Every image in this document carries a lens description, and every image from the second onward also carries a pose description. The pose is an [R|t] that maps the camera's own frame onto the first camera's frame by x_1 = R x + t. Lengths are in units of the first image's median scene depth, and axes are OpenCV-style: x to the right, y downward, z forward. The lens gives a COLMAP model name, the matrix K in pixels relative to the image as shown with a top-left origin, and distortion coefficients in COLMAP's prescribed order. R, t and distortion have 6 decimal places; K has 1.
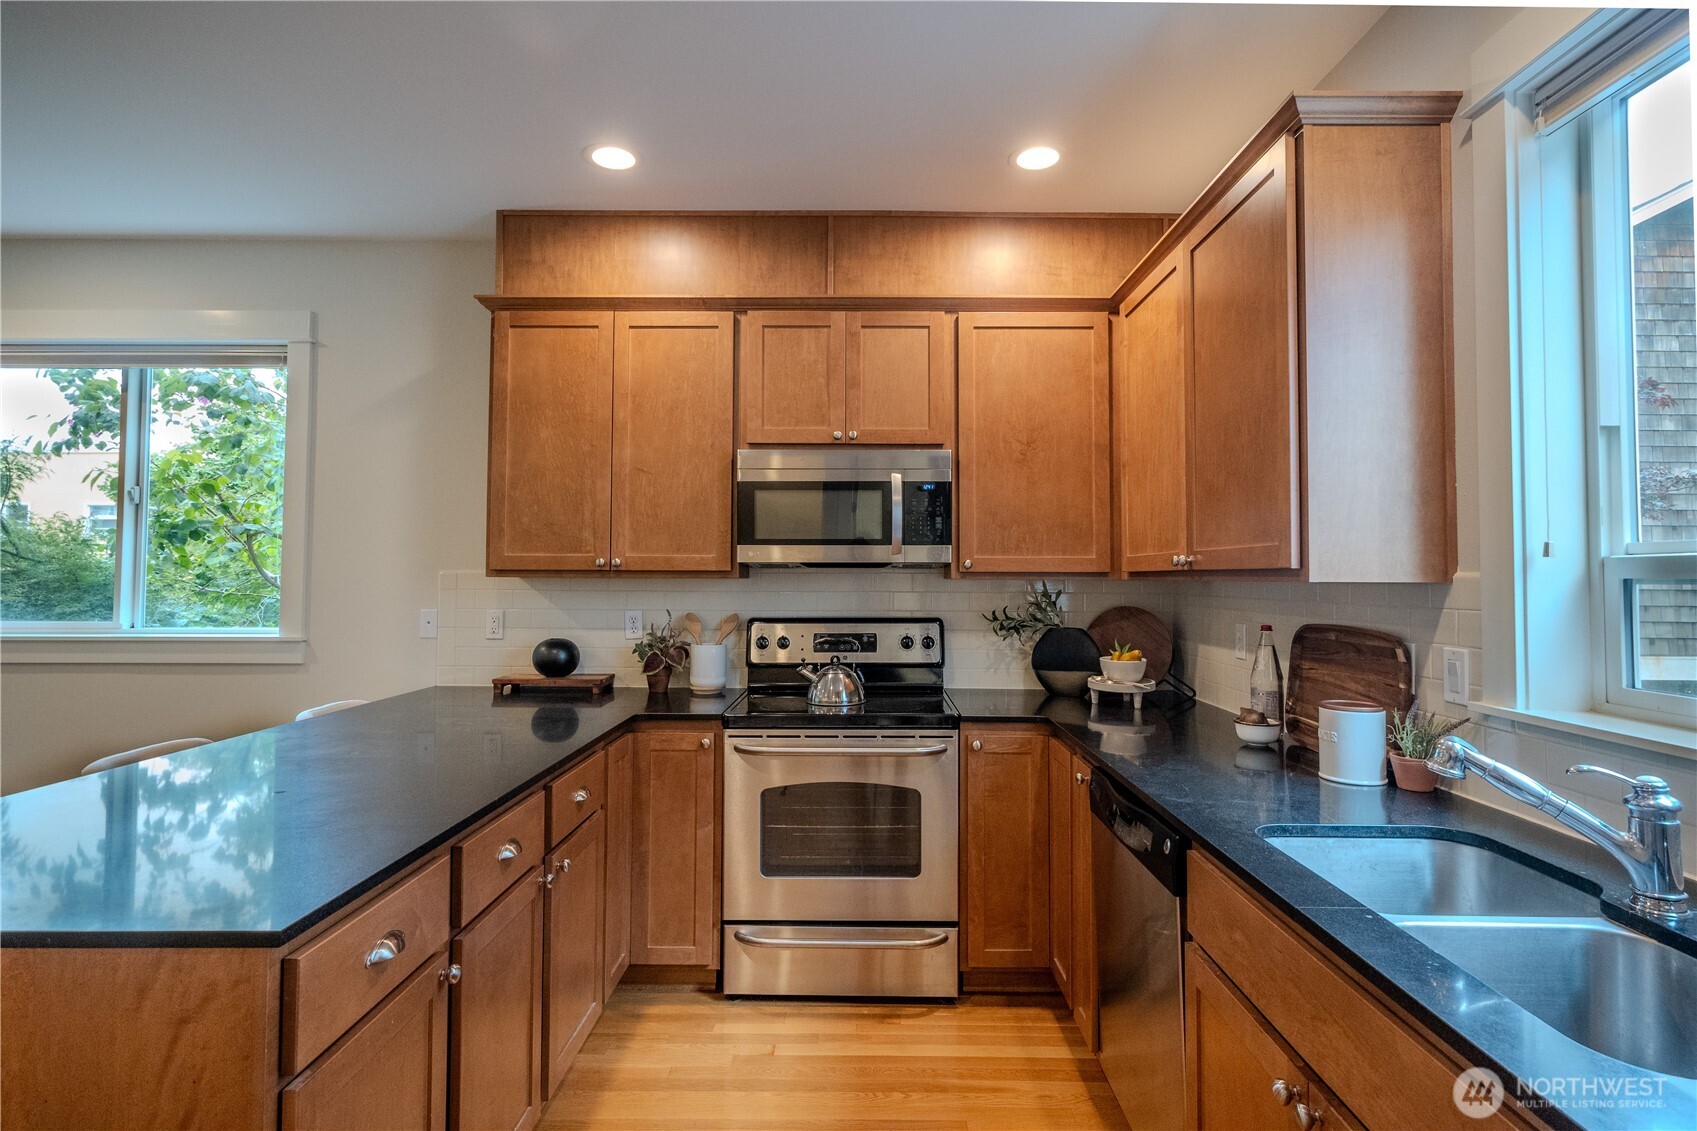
lens RADIAL K [[859.0, 0, 854.2], [0, 859.0, 543.9], [0, 0, 1]] dist [-0.002500, 0.000199]
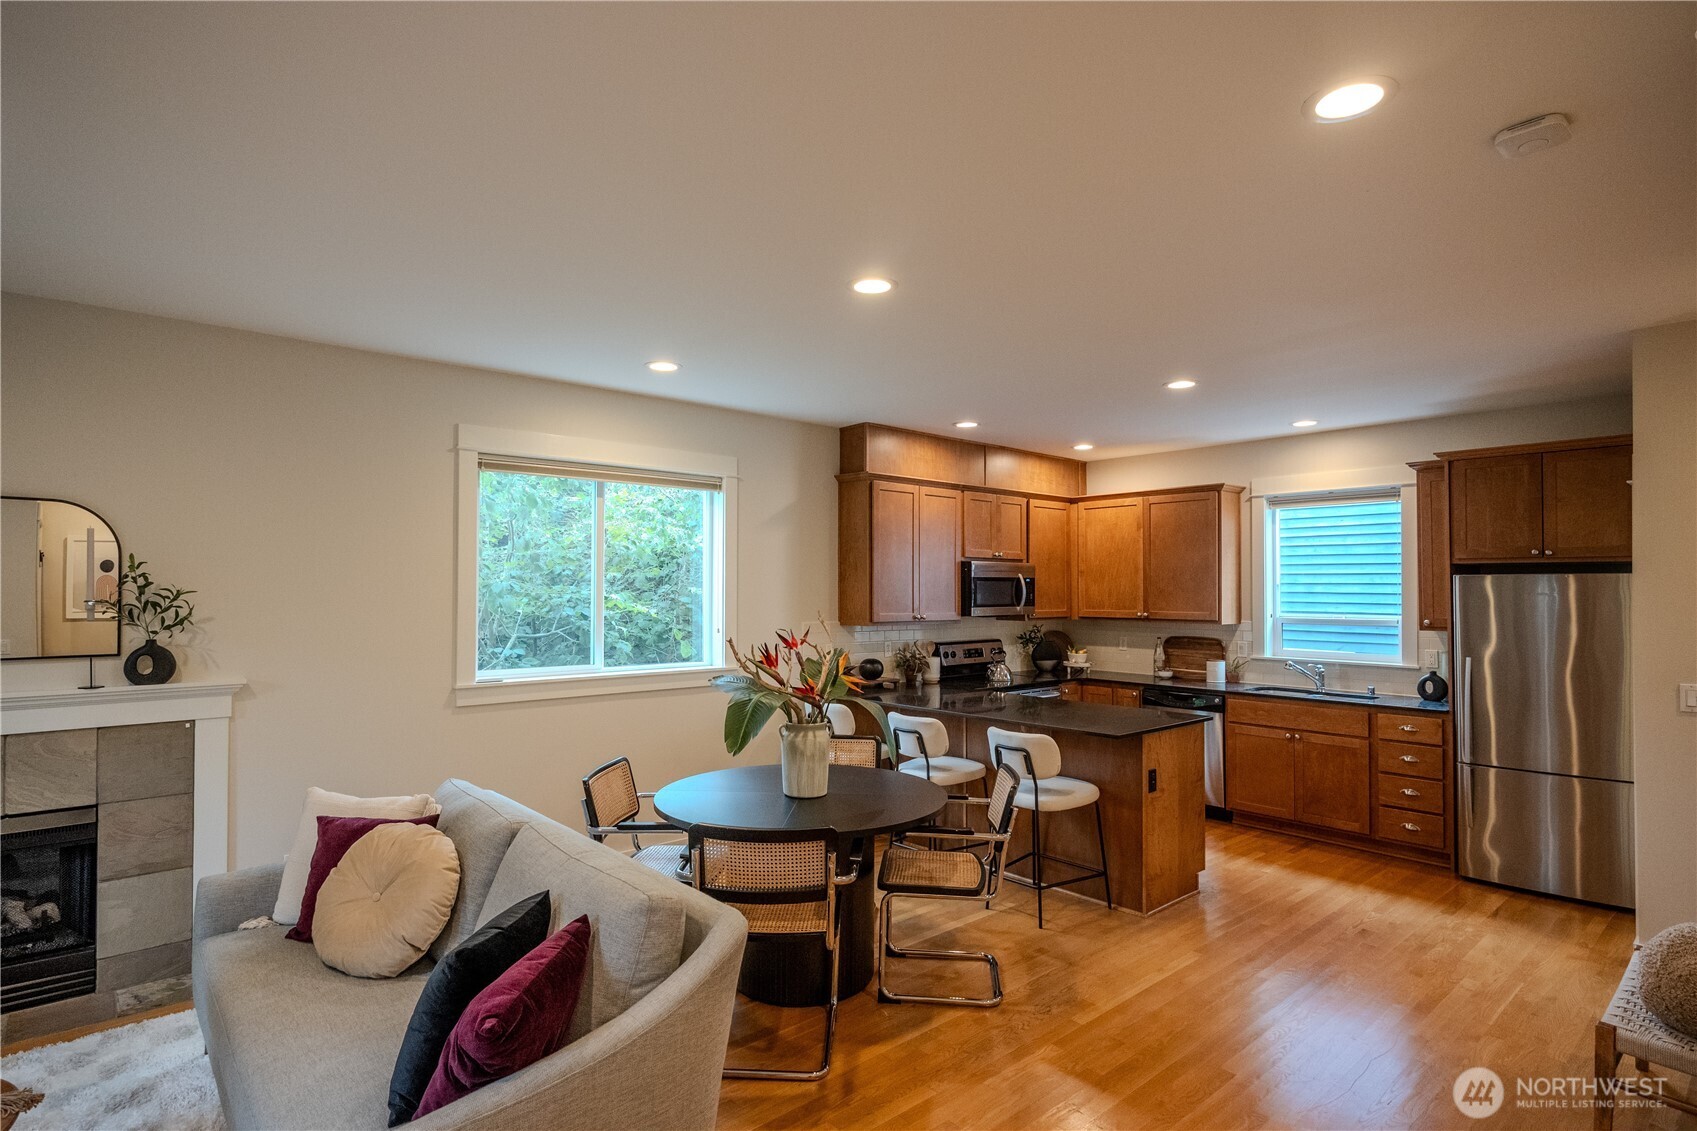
lens RADIAL K [[892.8, 0, 842.8], [0, 892.8, 570.8], [0, 0, 1]] dist [0.000083, 0.000866]
pose [[0.742619, 0.011924, 0.669608, -1.752677], [-0.025521, 0.999619, 0.010503, -0.098891], [-0.669228, -0.024889, 0.742640, -0.376009]]
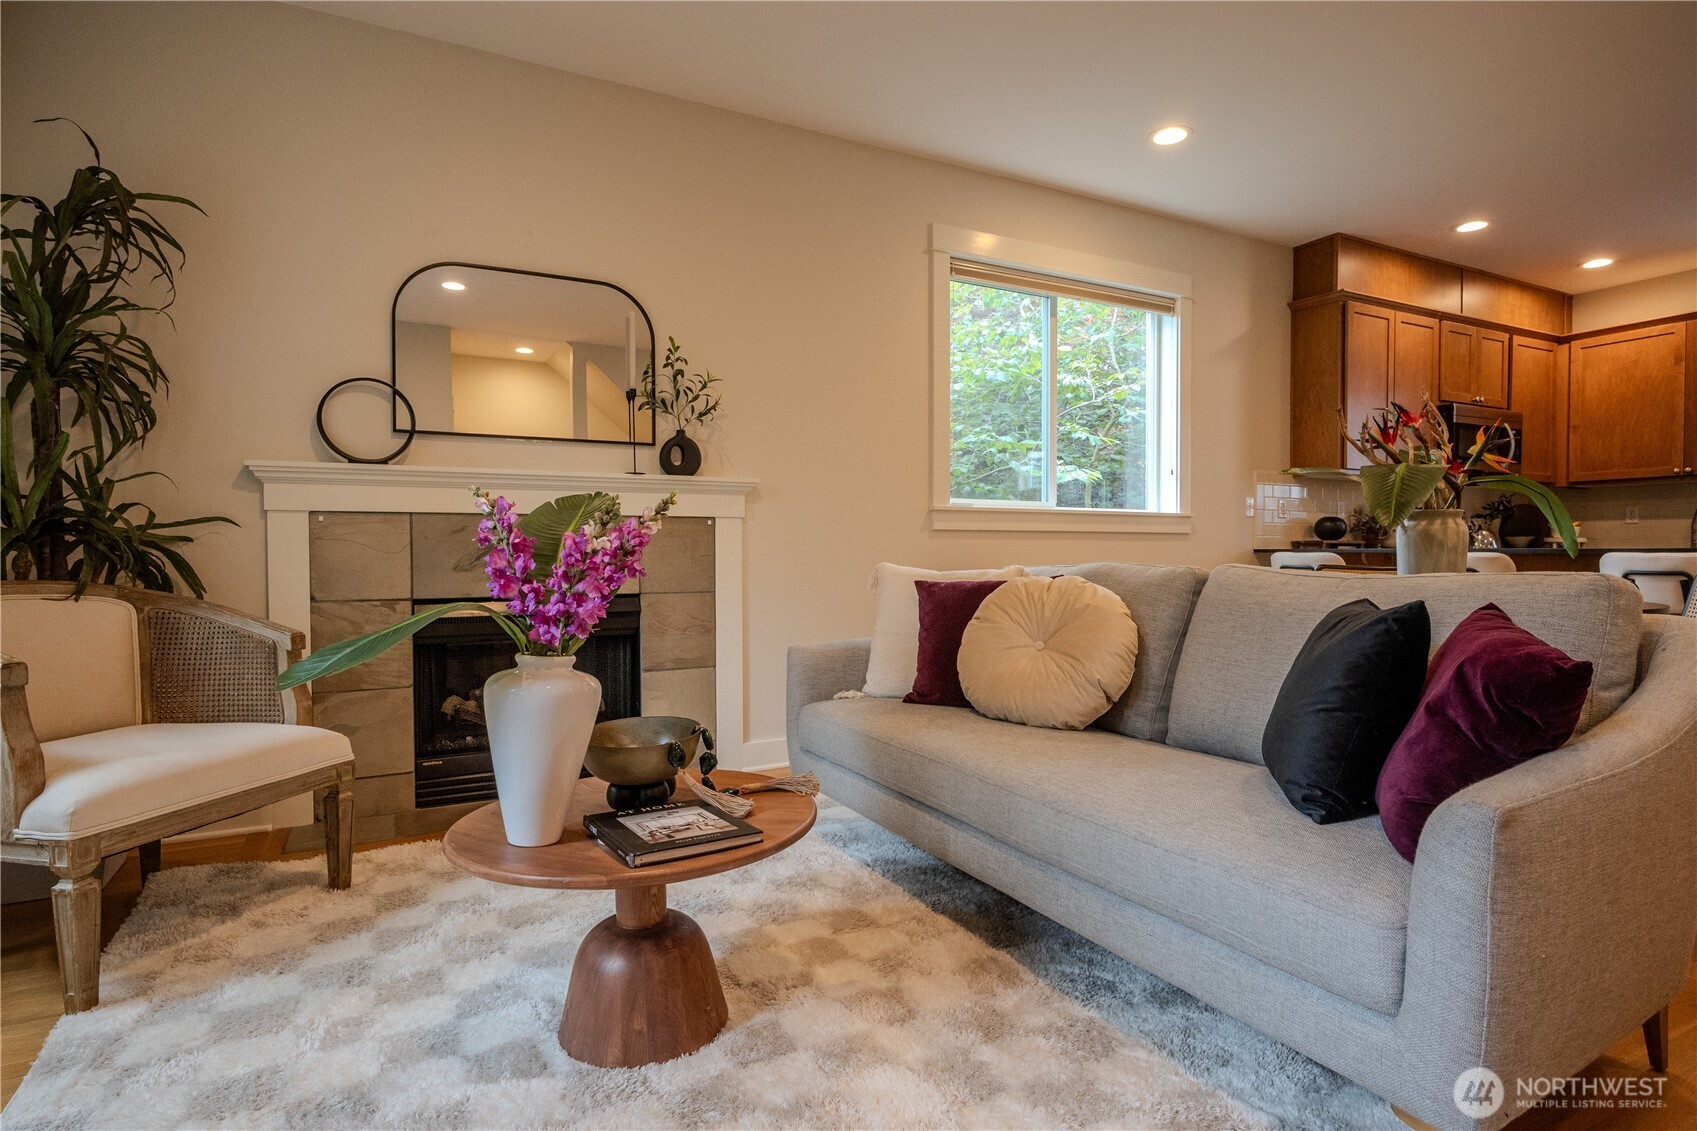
lens RADIAL K [[887.4, 0, 848.5], [0, 887.4, 565.5], [0, 0, 1]] dist [-0.000340, 0.011147]
pose [[0.880519, -0.010563, 0.473894, -1.993288], [-0.018865, 0.998179, 0.057301, 0.131430], [-0.473636, -0.059395, 0.878716, -0.009501]]
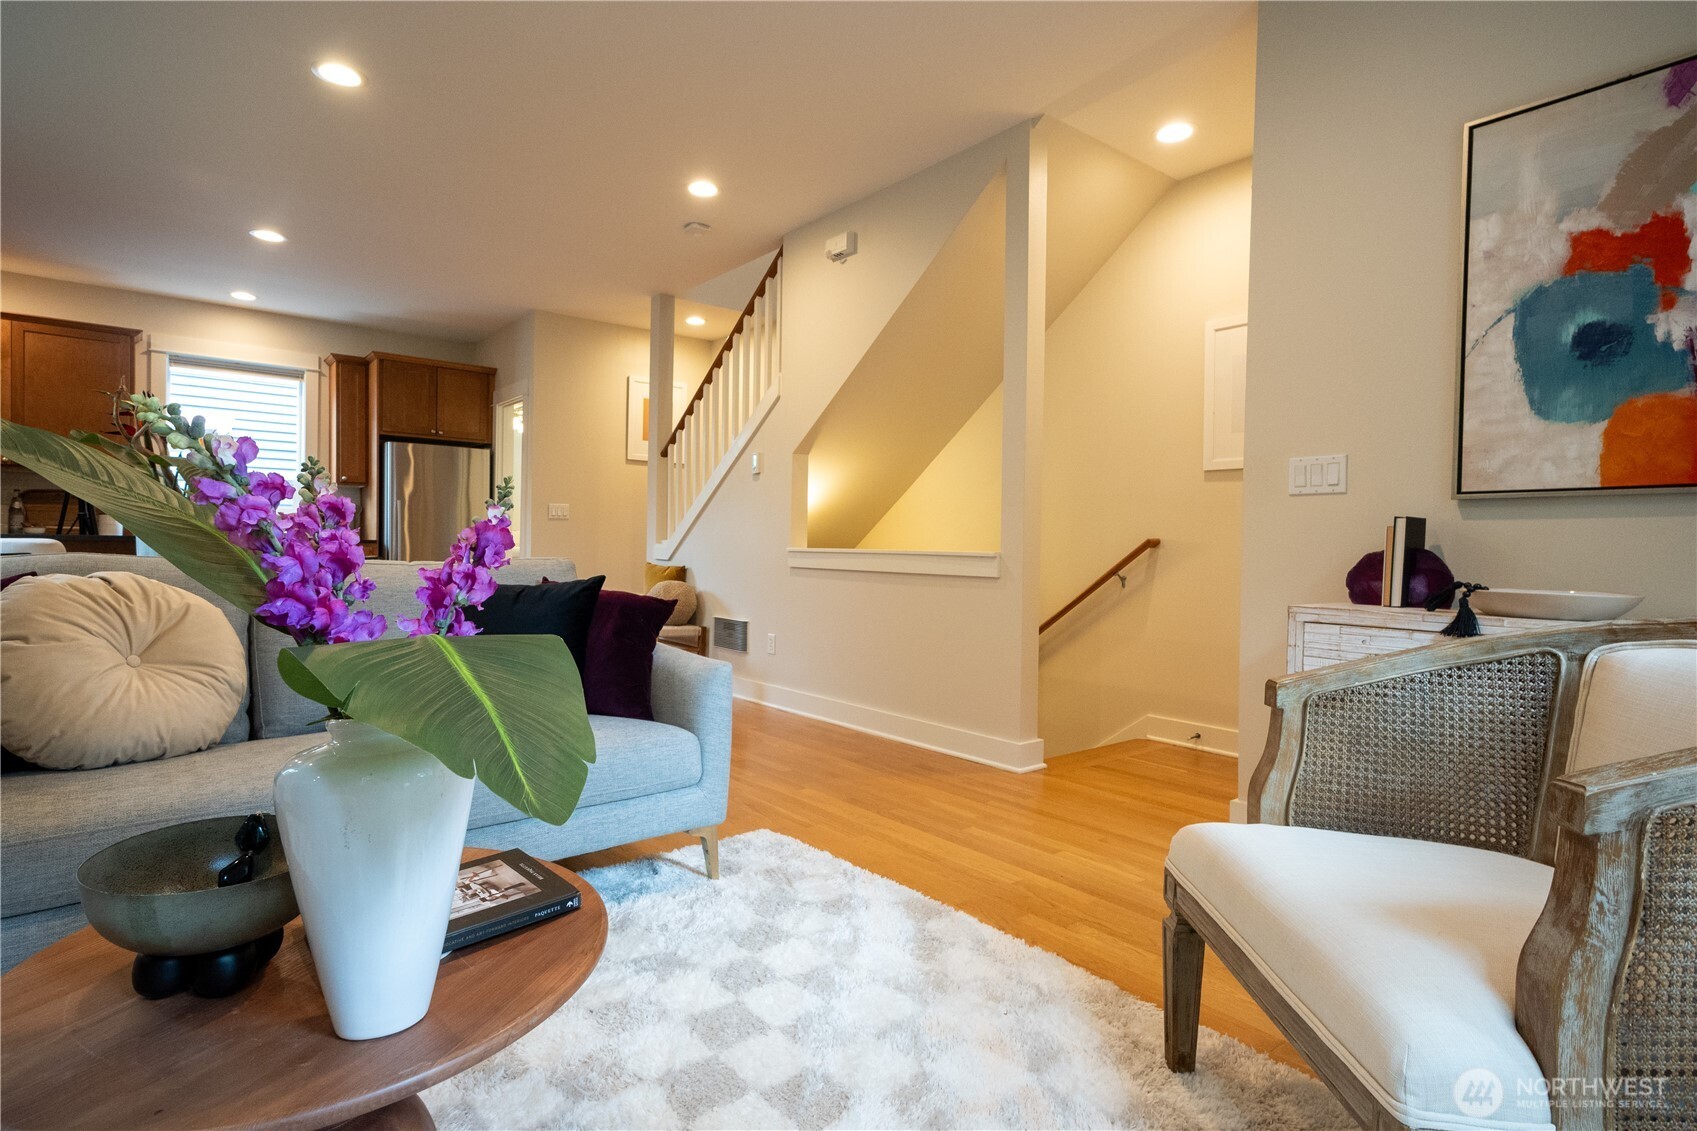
lens RADIAL K [[859.0, 0, 854.2], [0, 859.0, 543.9], [0, 0, 1]] dist [-0.002500, 0.000199]
pose [[-0.638203, -0.011522, 0.769782, -2.236806], [-0.048299, 0.998518, -0.025098, 0.151163], [-0.768352, -0.053197, -0.637813, 0.551414]]
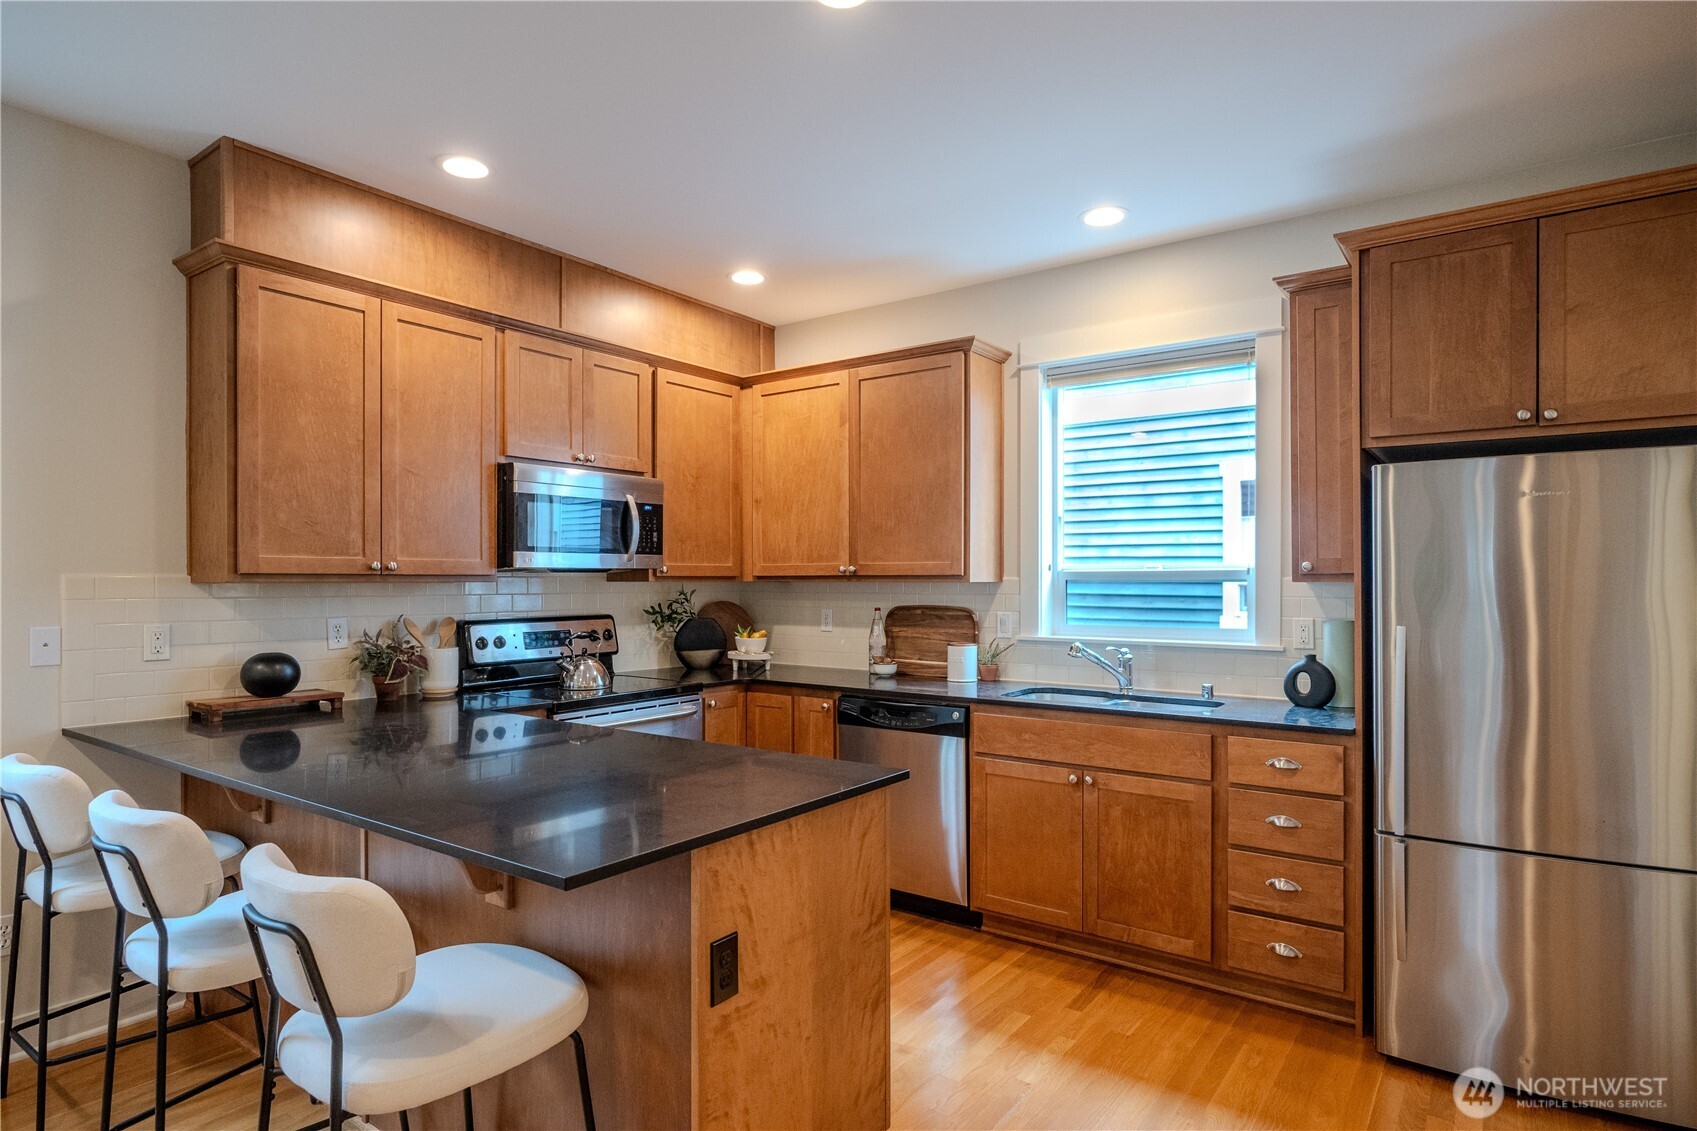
lens RADIAL K [[933.6, 0, 847.3], [0, 933.6, 577.3], [0, 0, 1]] dist [-0.001401, 0.000157]
pose [[0.581308, -0.000967, 0.813683, -0.818531], [-0.028337, 0.999369, 0.021432, -0.002742], [-0.813190, -0.035516, 0.580913, -0.020539]]
